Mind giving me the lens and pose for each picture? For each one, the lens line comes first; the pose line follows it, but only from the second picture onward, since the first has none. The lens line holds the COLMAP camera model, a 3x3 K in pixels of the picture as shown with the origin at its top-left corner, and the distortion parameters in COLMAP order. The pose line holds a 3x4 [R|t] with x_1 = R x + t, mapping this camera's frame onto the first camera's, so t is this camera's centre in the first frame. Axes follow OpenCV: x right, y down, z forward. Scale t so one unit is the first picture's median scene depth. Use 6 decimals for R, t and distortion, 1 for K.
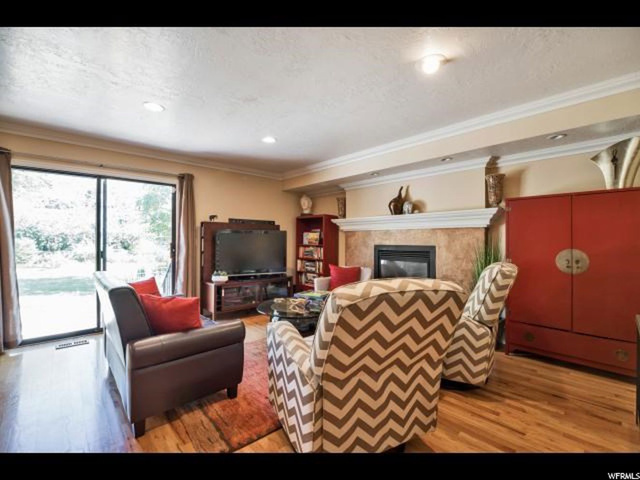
lens RADIAL K [[284.6, 0, 320.0], [0, 284.6, 240.0], [0, 0, 1]] dist [-0.001697, -0.000287]
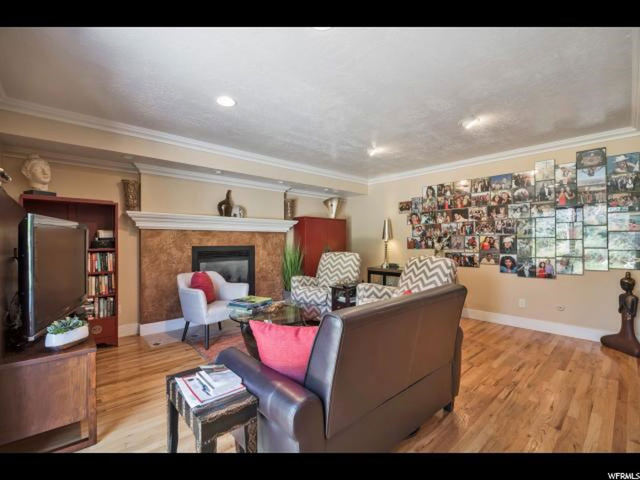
lens RADIAL K [[284.6, 0, 320.0], [0, 284.6, 240.0], [0, 0, 1]] dist [-0.001697, -0.000287]
pose [[0.015101, 0.002795, 0.999882, -0.758410], [0.000589, 0.999996, -0.002805, 0.000115], [-0.999886, 0.000631, 0.015100, 0.638574]]
